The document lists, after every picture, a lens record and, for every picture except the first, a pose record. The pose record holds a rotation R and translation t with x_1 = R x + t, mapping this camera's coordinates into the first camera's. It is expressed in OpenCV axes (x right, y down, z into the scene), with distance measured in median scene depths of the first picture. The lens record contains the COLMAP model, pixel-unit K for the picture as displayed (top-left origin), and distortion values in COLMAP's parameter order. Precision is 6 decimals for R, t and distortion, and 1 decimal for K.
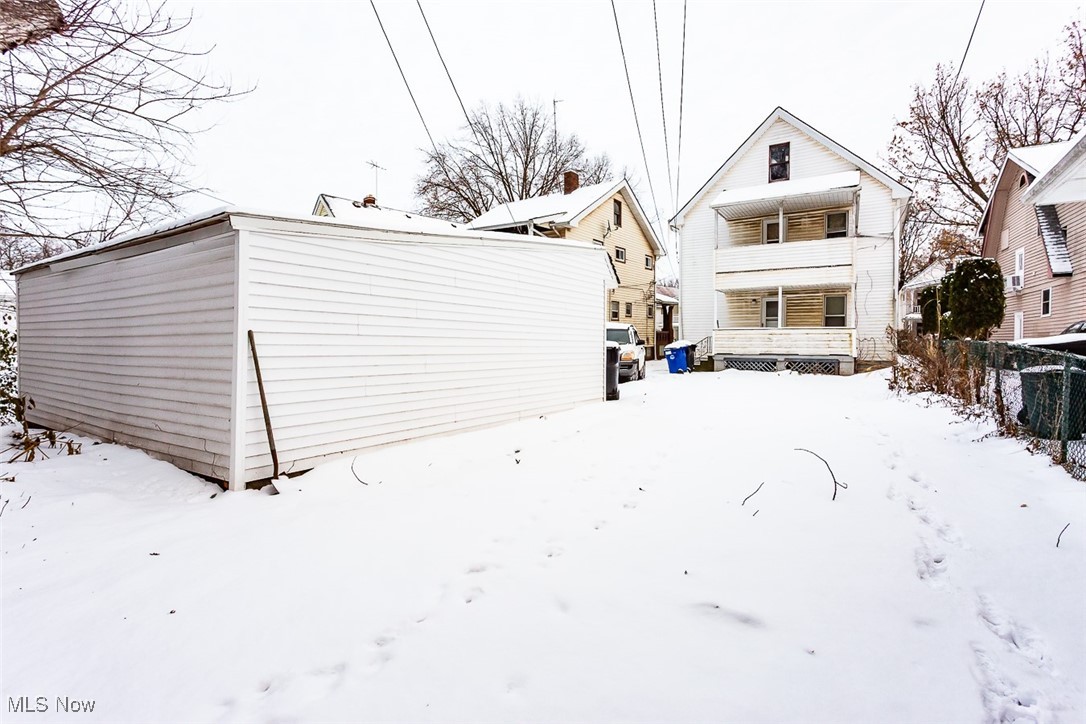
lens RADIAL K [[522.8, 0, 533.1], [0, 522.8, 354.0], [0, 0, 1]] dist [-0.000260, -0.000182]
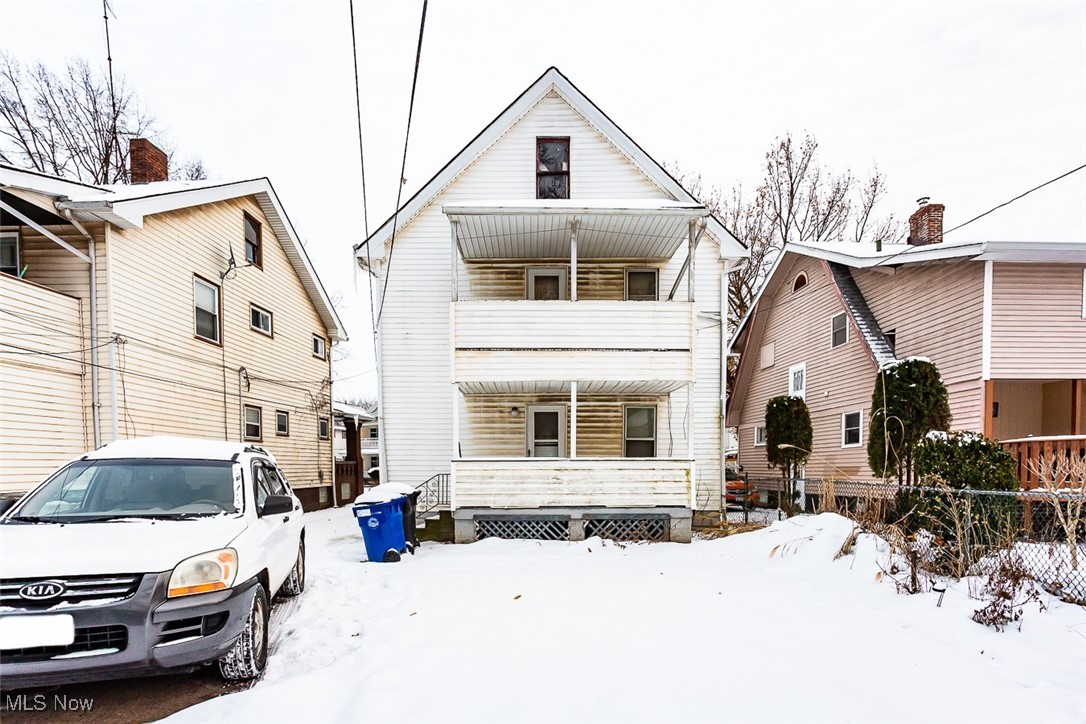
lens RADIAL K [[500.1, 0, 546.8], [0, 500.1, 484.8], [0, 0, 1]] dist [0.002171, 0.000889]
pose [[0.808893, -0.023461, 0.587488, 0.131347], [0.019193, 0.999725, 0.013498, -0.027741], [-0.587643, 0.000358, 0.809120, 0.546927]]
